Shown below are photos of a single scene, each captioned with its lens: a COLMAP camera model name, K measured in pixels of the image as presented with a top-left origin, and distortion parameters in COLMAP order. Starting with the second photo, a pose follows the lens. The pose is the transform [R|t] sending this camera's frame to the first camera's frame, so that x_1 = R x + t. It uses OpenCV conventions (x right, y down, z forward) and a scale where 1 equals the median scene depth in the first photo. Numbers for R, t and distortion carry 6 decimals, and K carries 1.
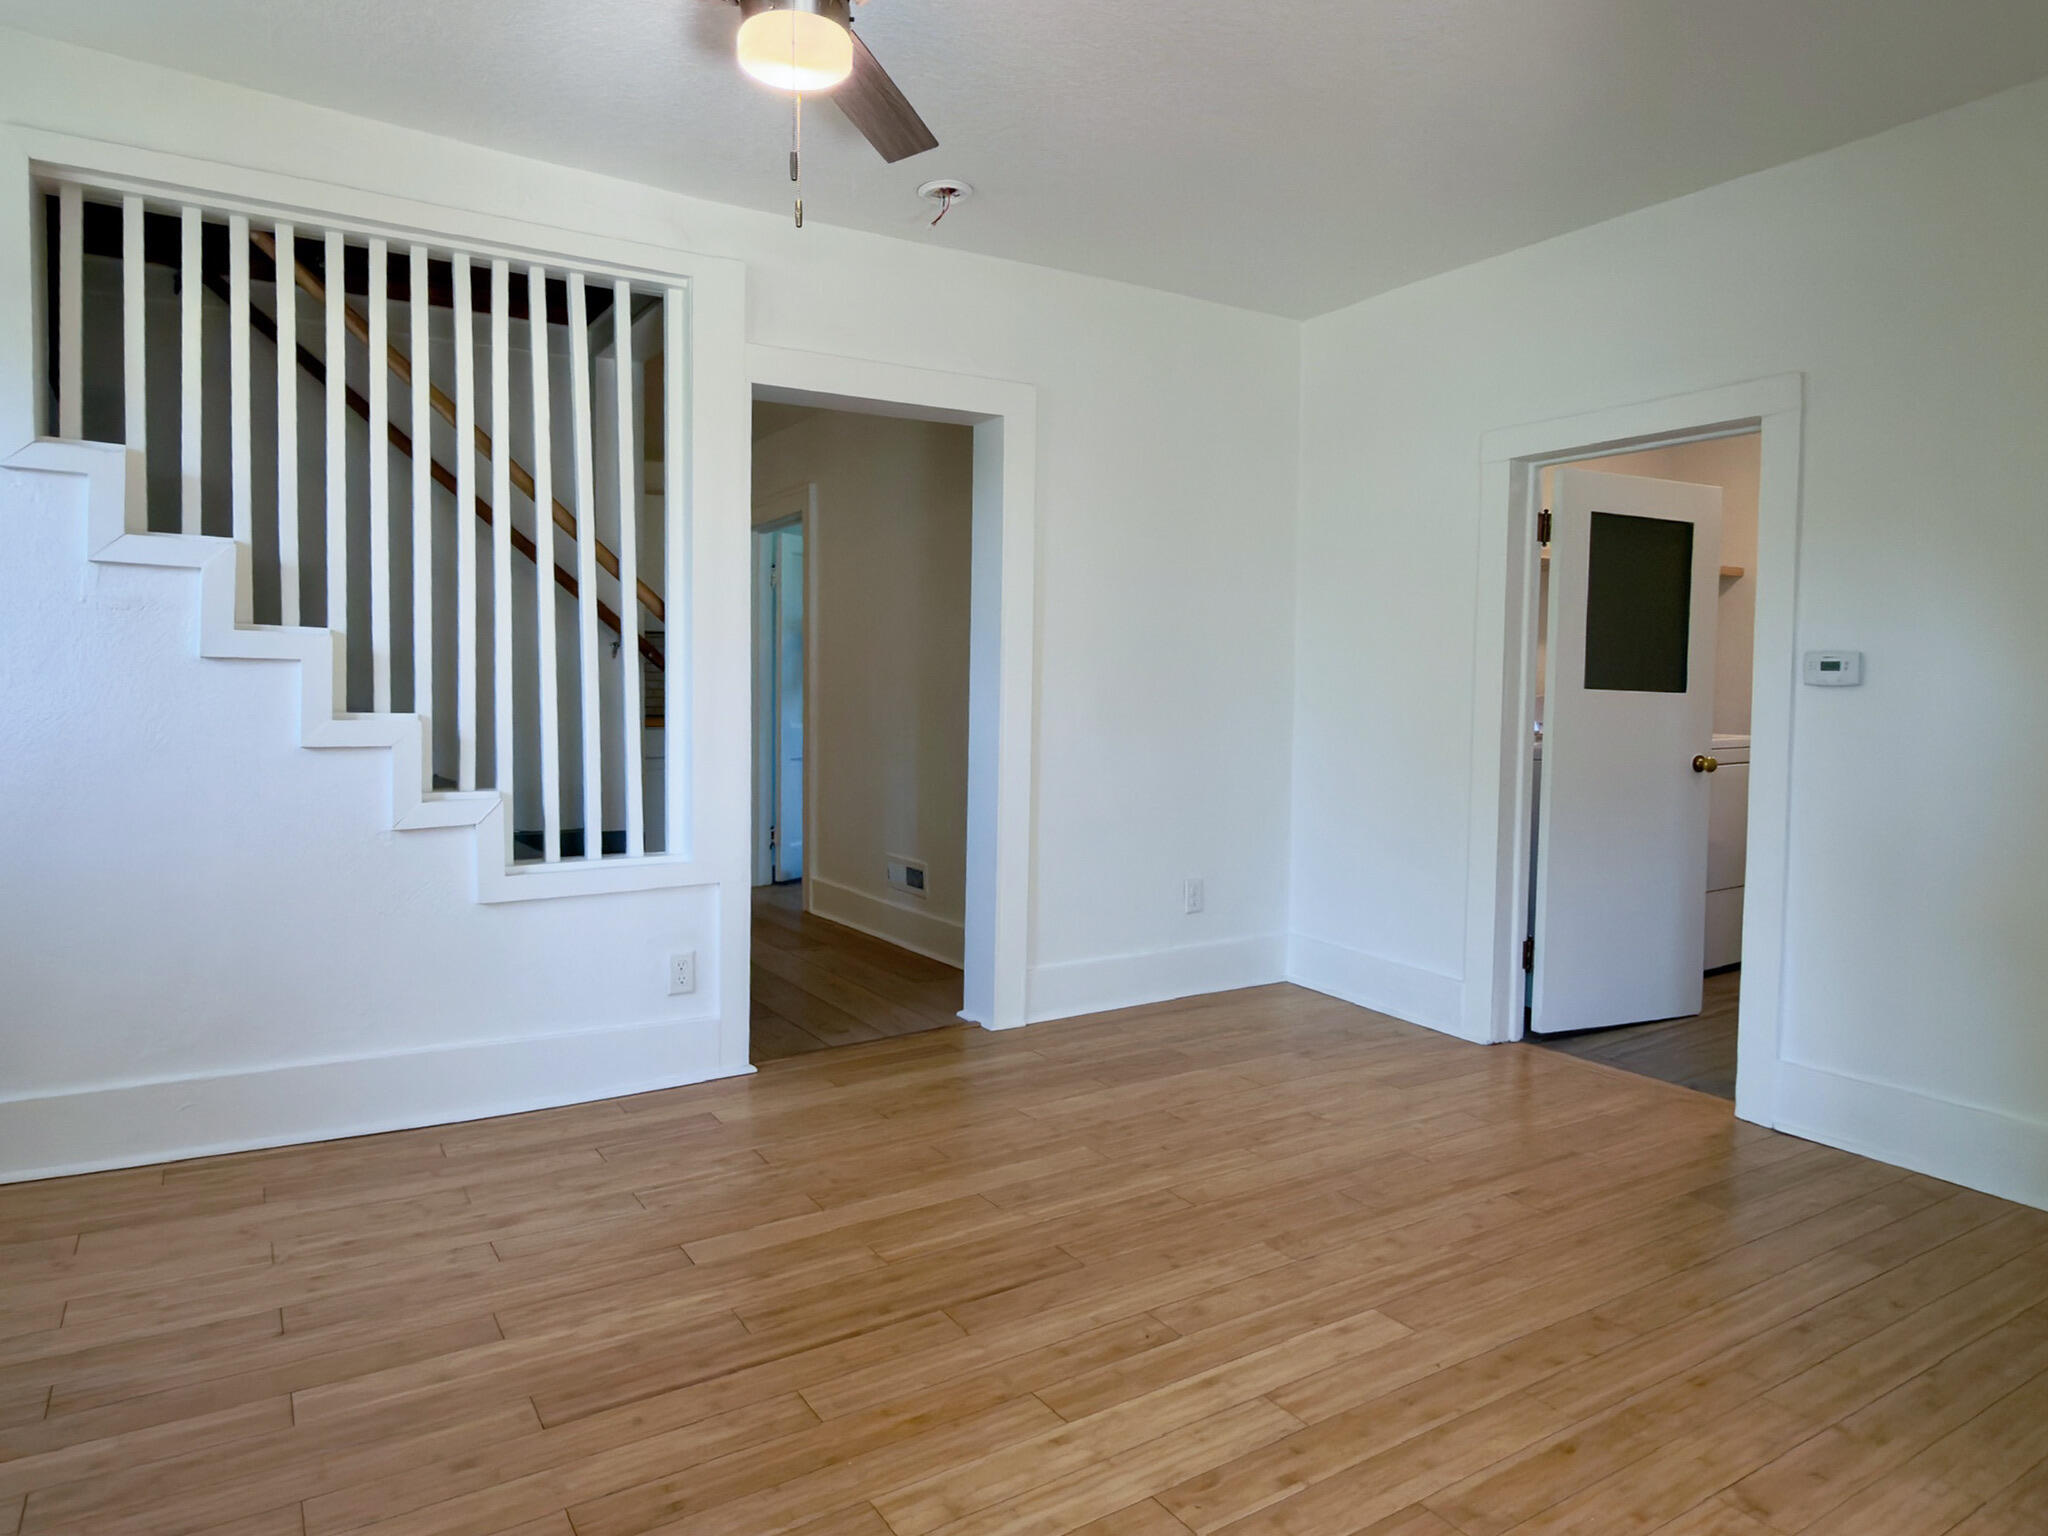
lens RADIAL K [[1158.3, 0, 1023.2], [0, 1158.3, 701.3], [0, 0, 1]] dist [0.001109, 0.001041]
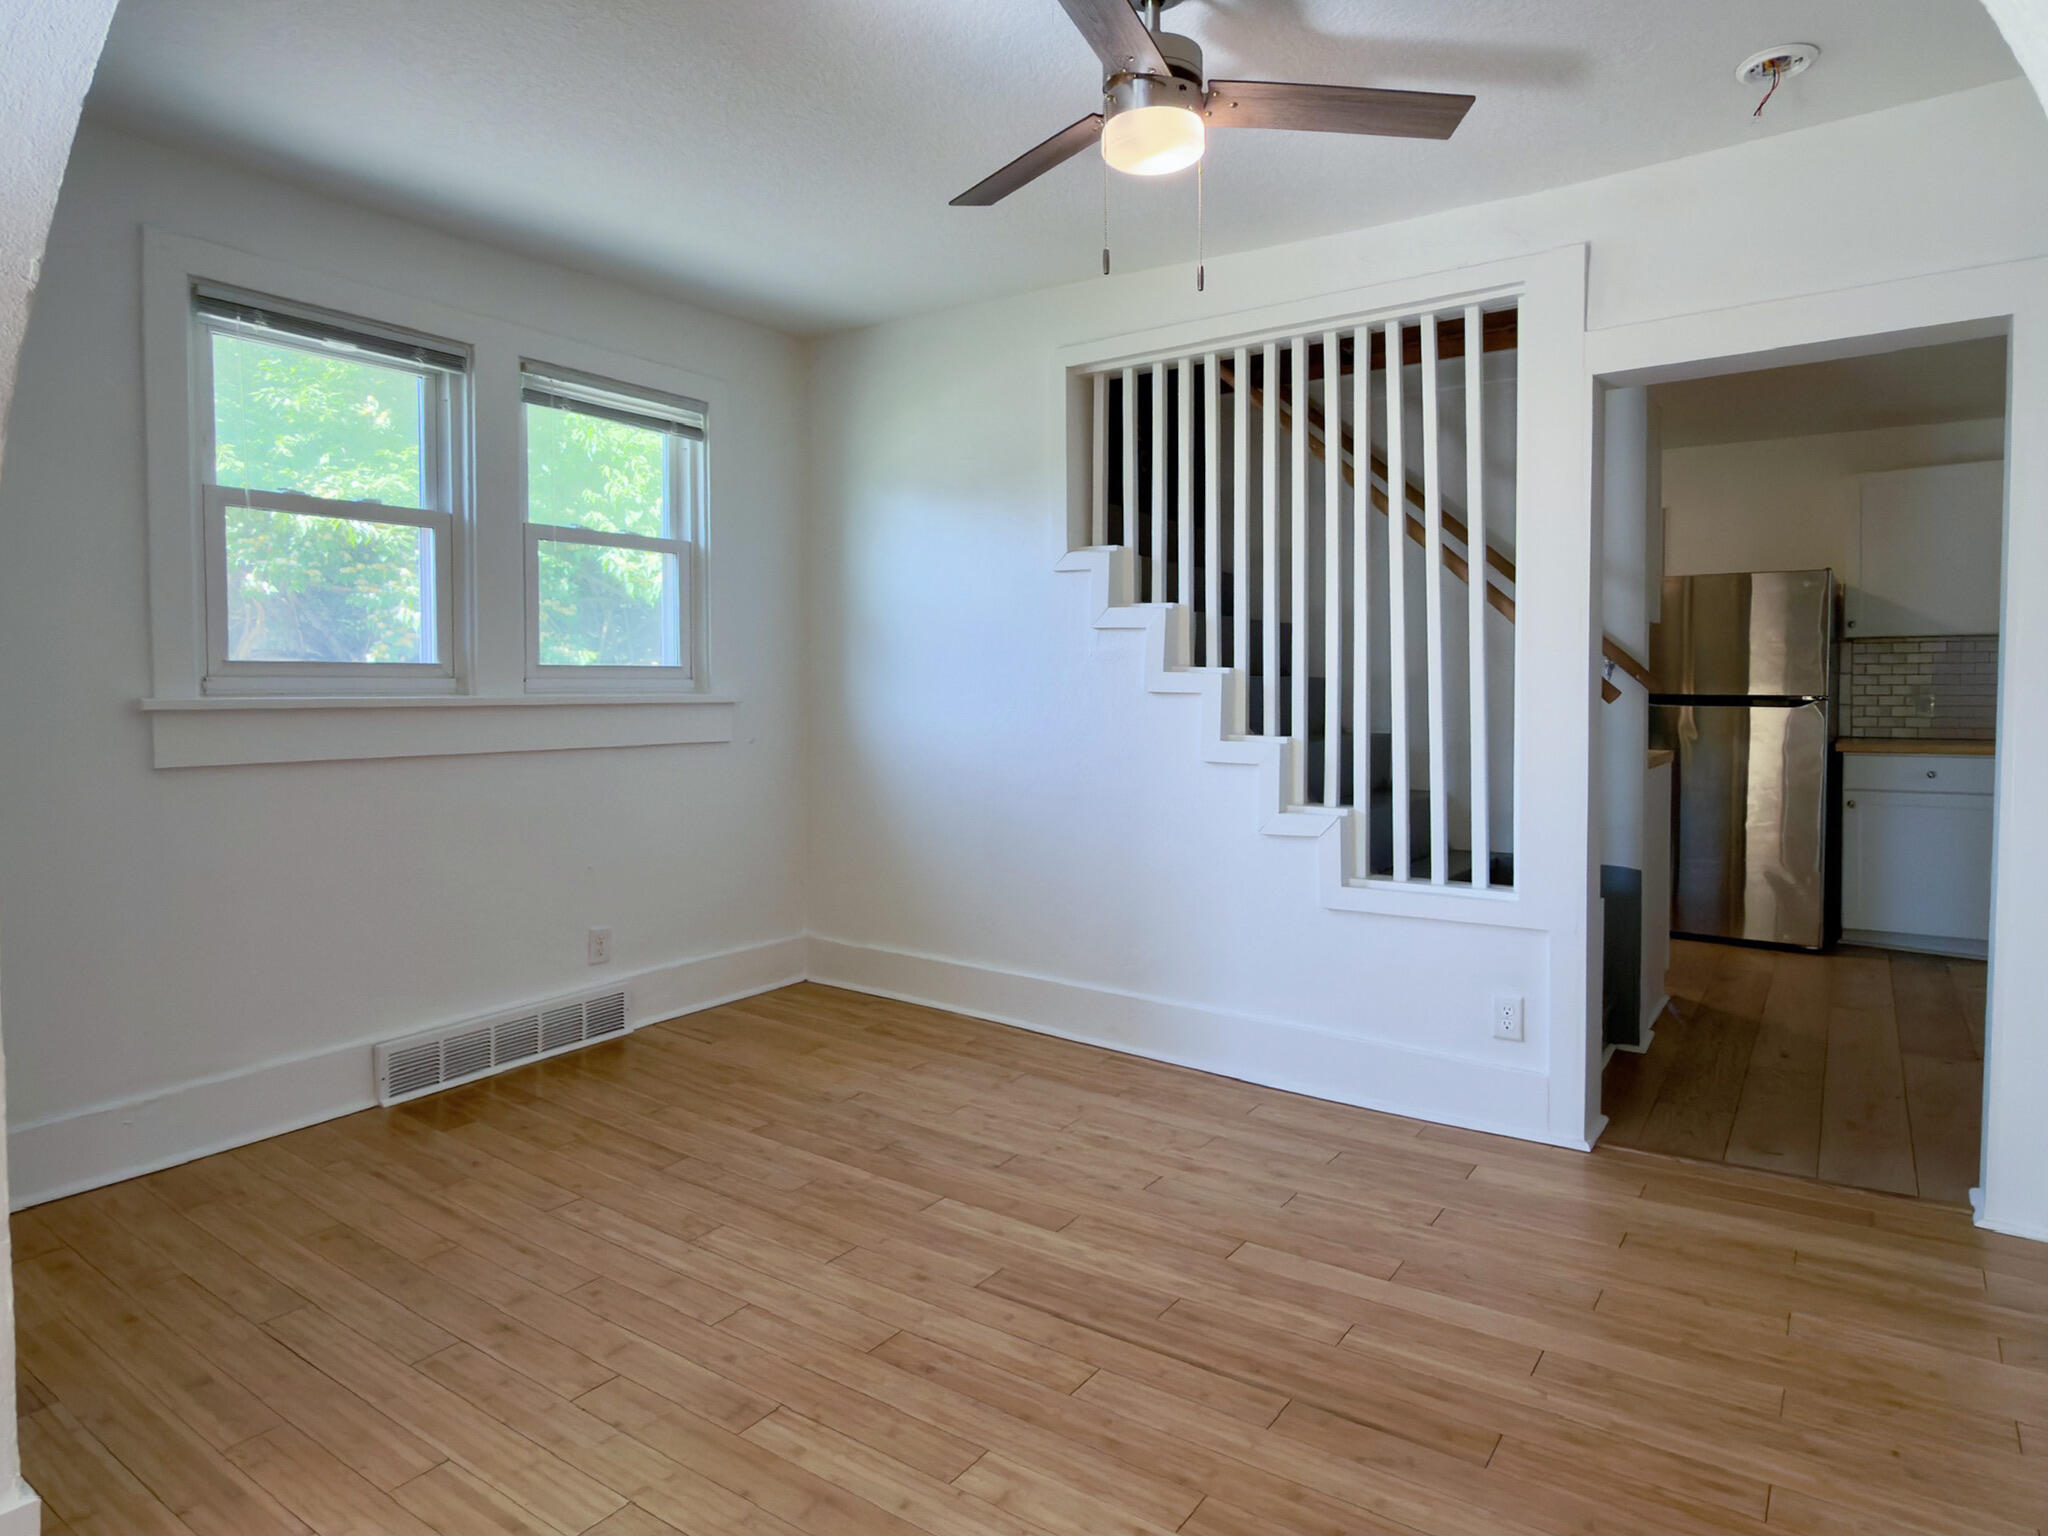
lens RADIAL K [[1158.3, 0, 1023.2], [0, 1158.3, 701.3], [0, 0, 1]] dist [0.001109, 0.001041]
pose [[0.436549, 0.001161, -0.899680, 0.464782], [-0.009040, 0.999954, -0.003096, -0.021872], [0.899635, 0.009485, 0.436540, 0.271459]]
